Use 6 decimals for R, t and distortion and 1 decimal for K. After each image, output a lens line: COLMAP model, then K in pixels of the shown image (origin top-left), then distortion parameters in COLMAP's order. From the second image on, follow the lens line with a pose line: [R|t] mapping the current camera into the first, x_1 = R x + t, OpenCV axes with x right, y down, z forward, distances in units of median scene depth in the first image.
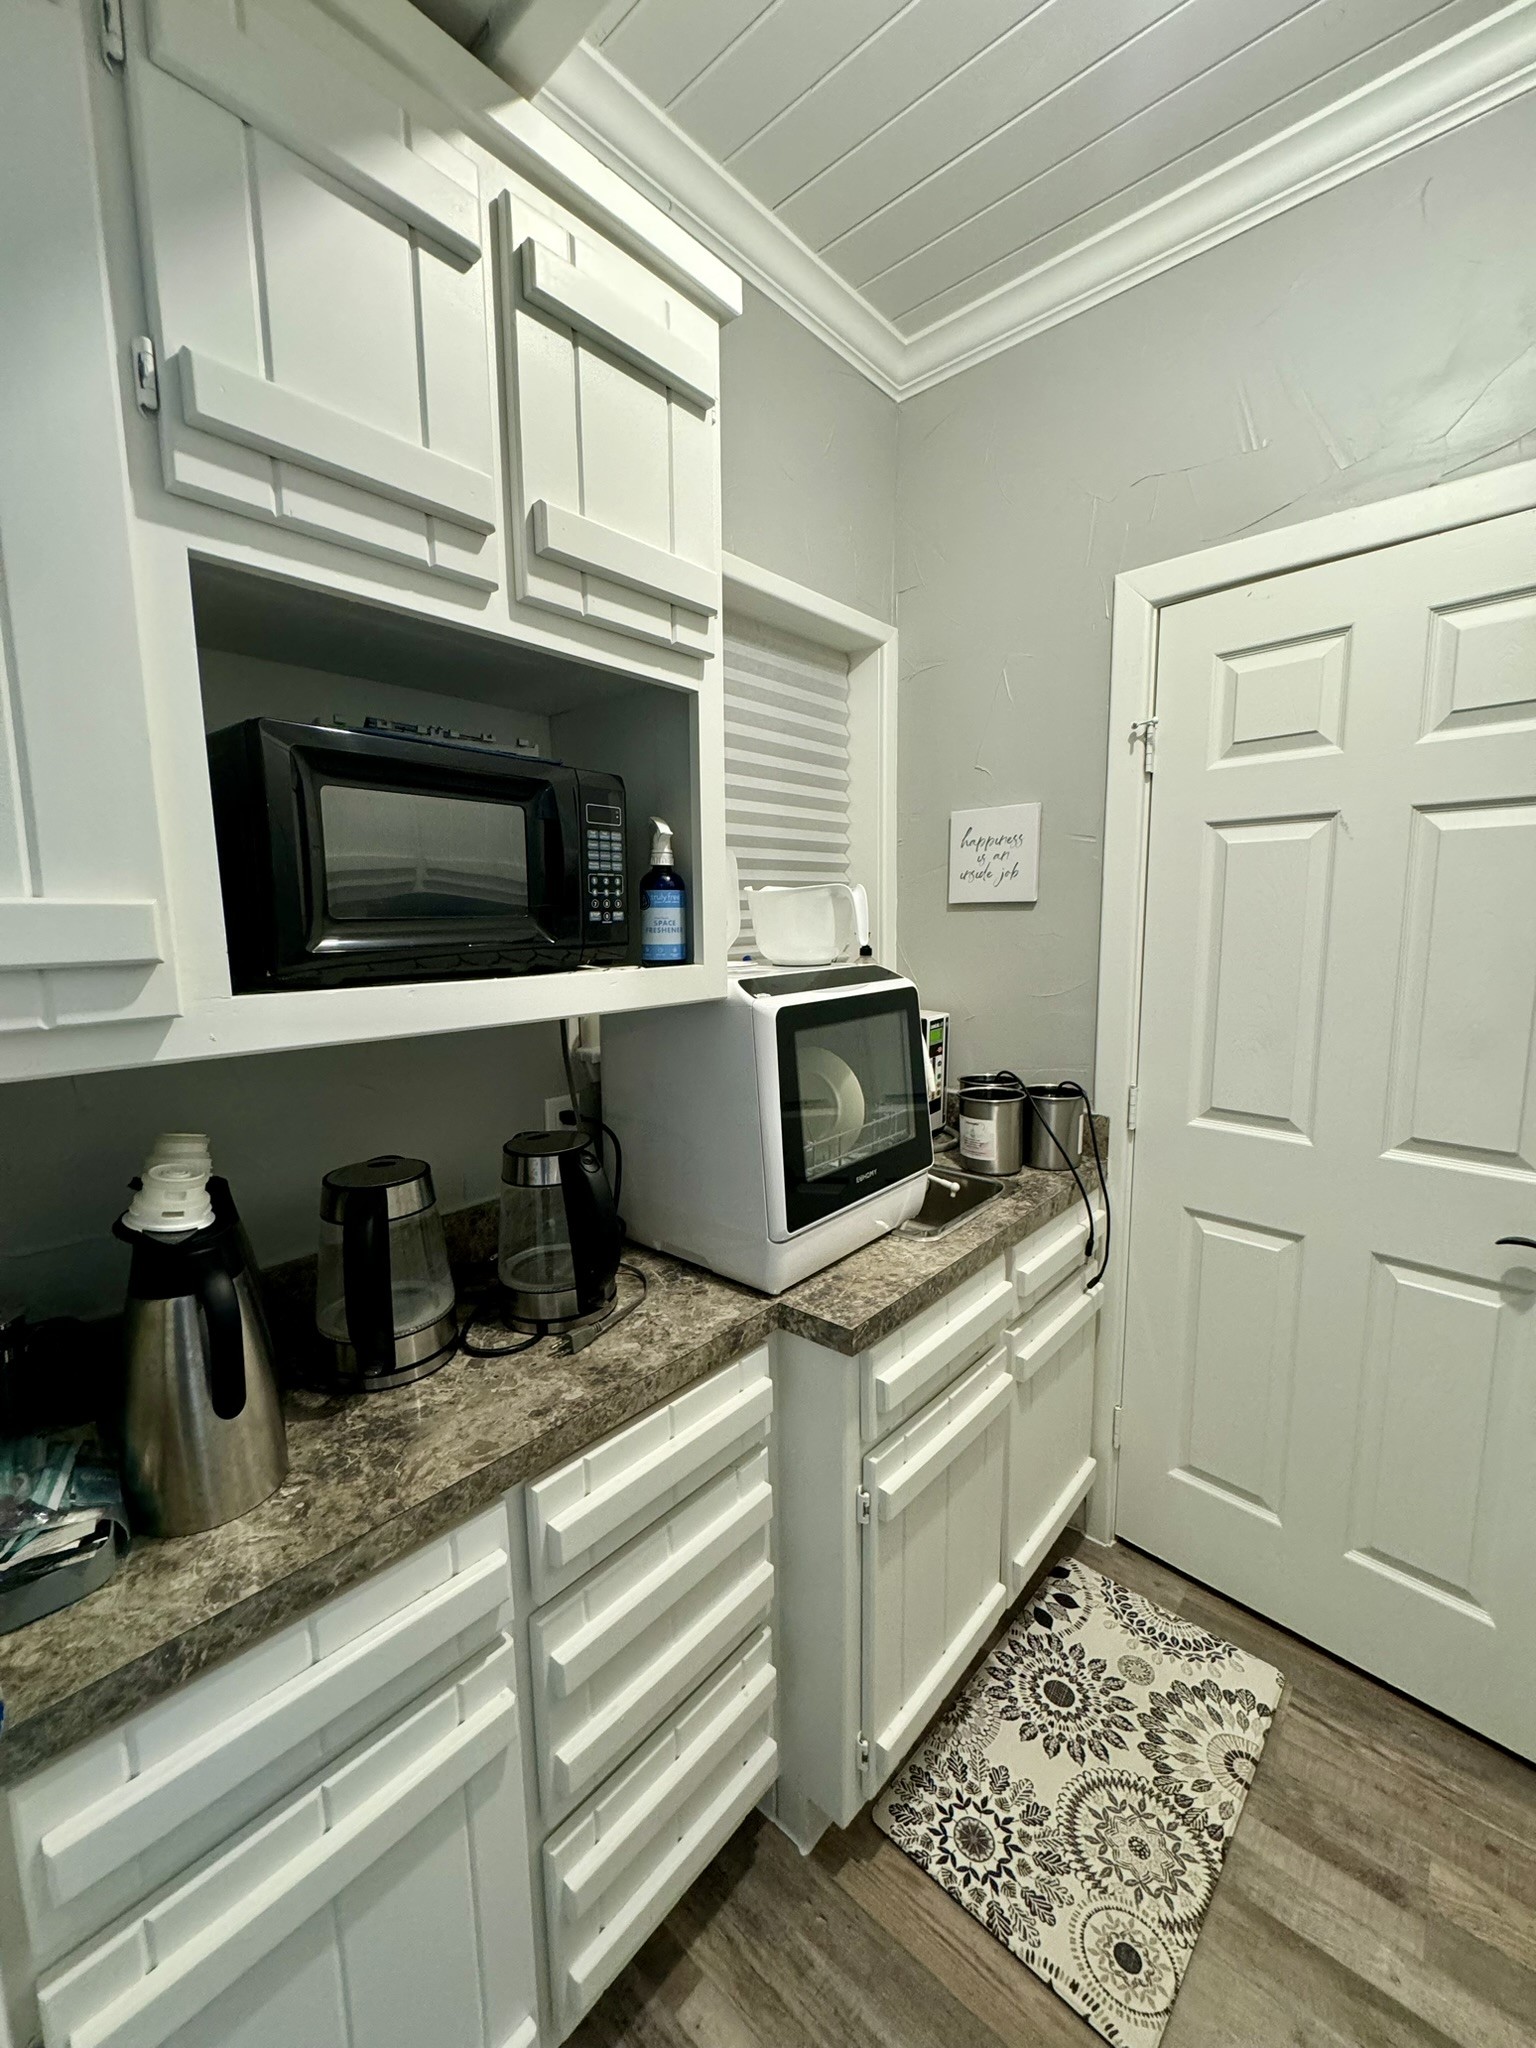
lens RADIAL K [[819.1, 0, 766.9], [0, 819.1, 1022.9], [0, 0, 1]] dist [-0.003074, 0.000096]
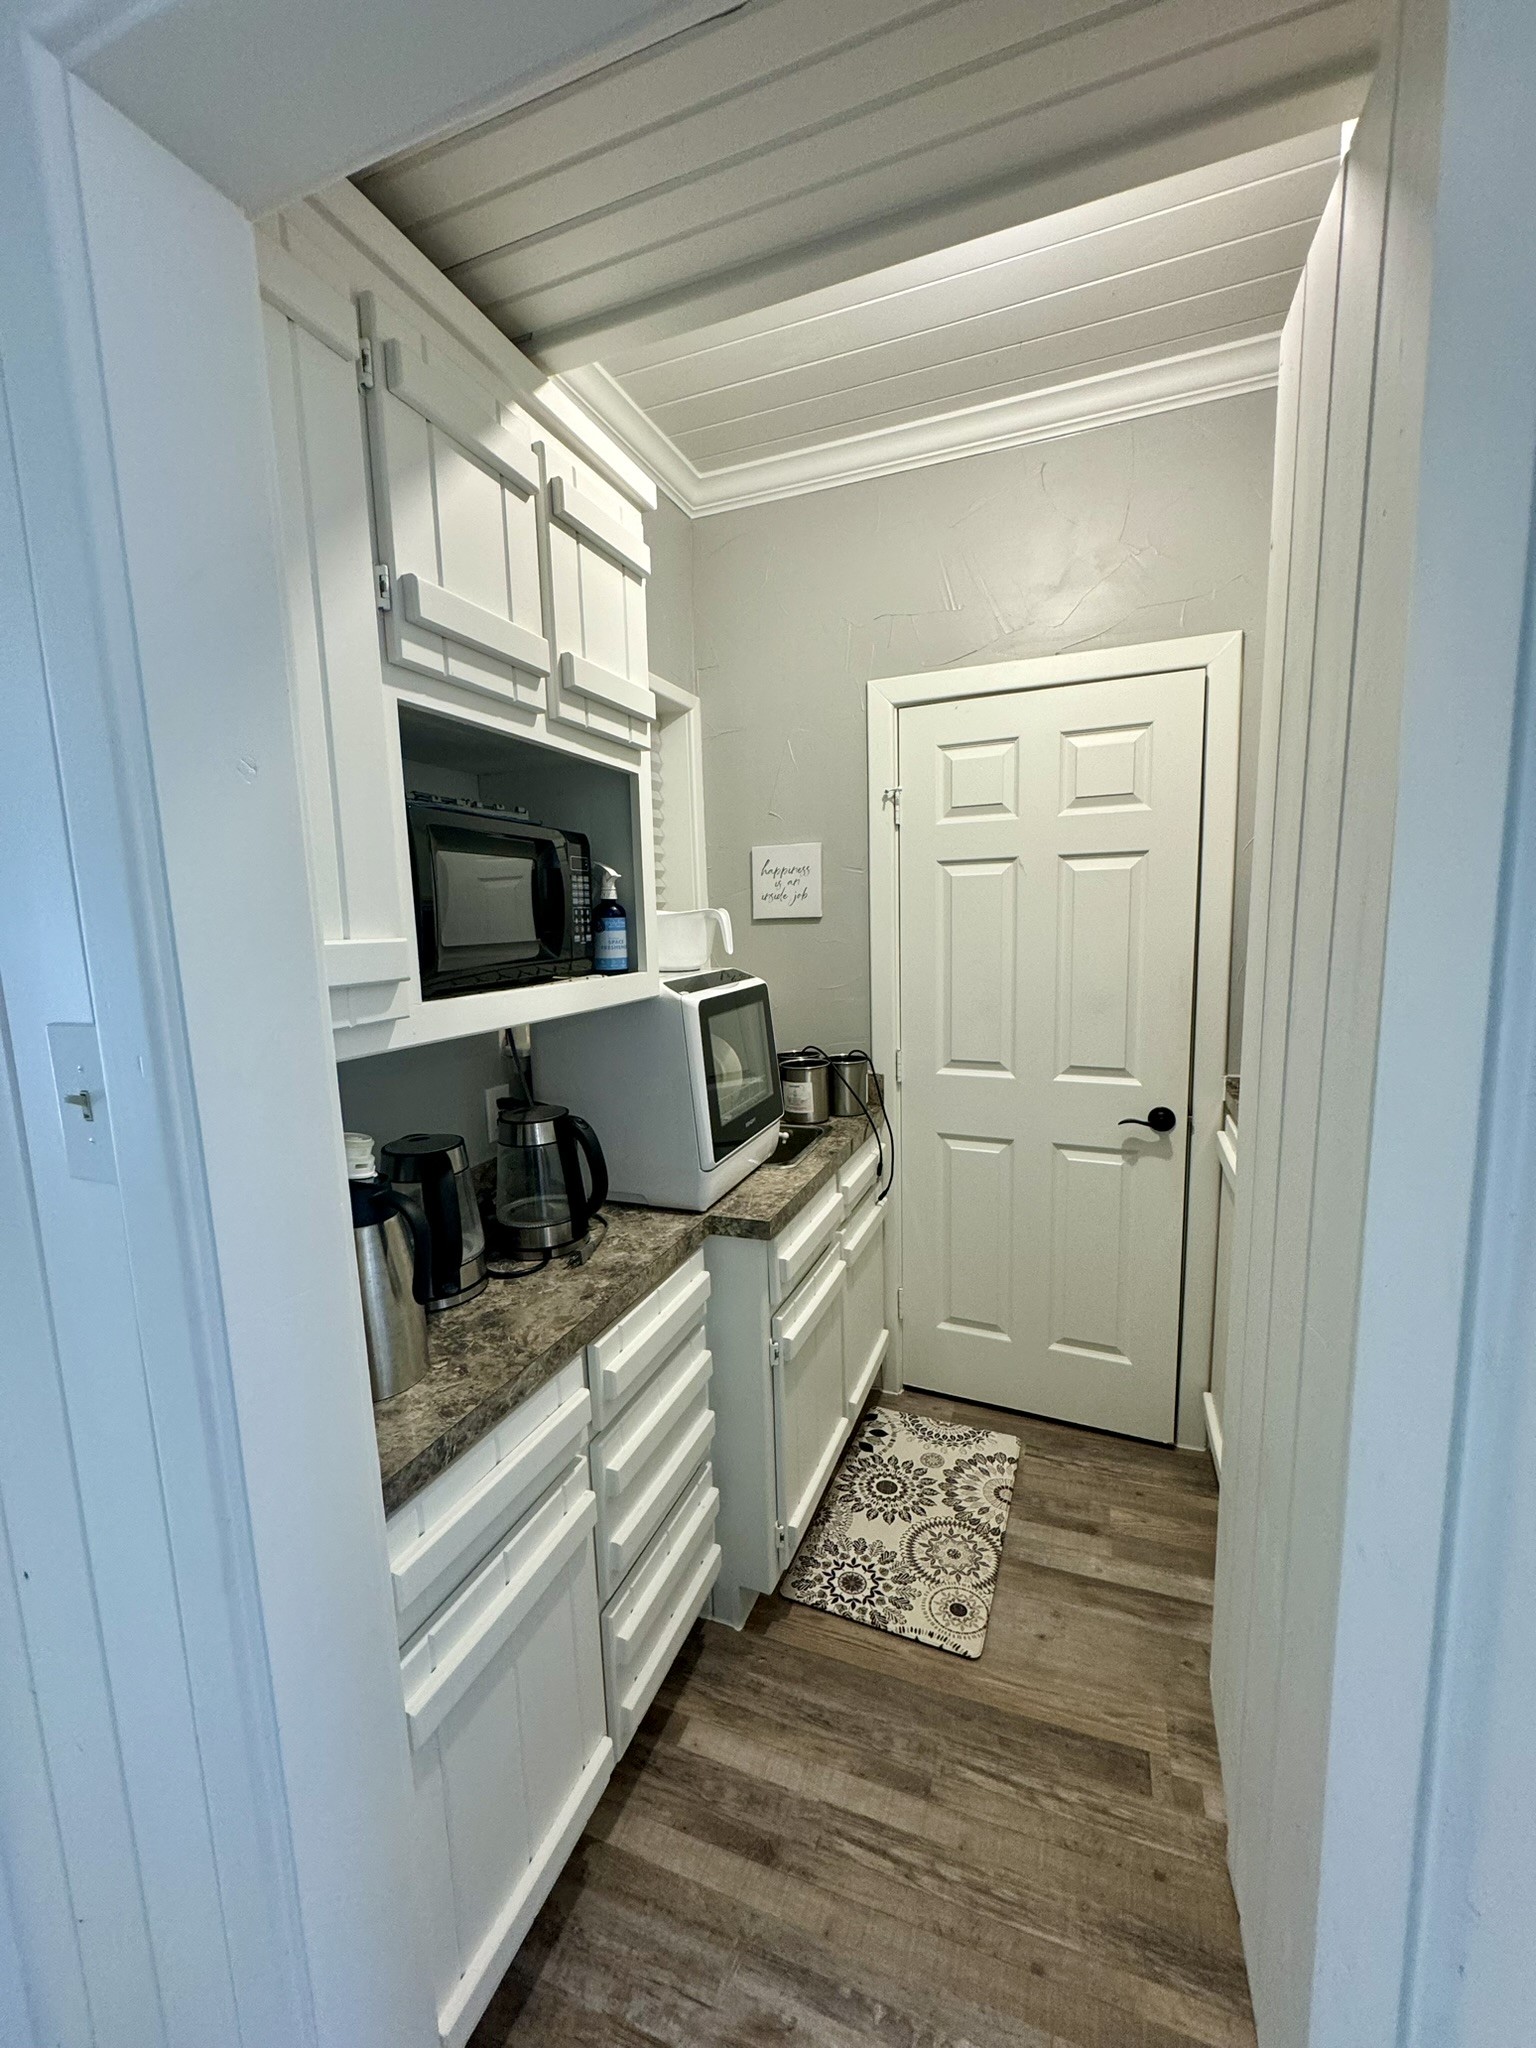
lens RADIAL K [[819.1, 0, 768.7], [0, 819.1, 1025.1], [0, 0, 1]] dist [-0.003074, 0.000096]
pose [[0.936961, -0.061291, 0.344018, -0.339584], [0.063548, 0.997968, 0.004720, 0.022202], [-0.343608, 0.017439, 0.938951, -0.326104]]
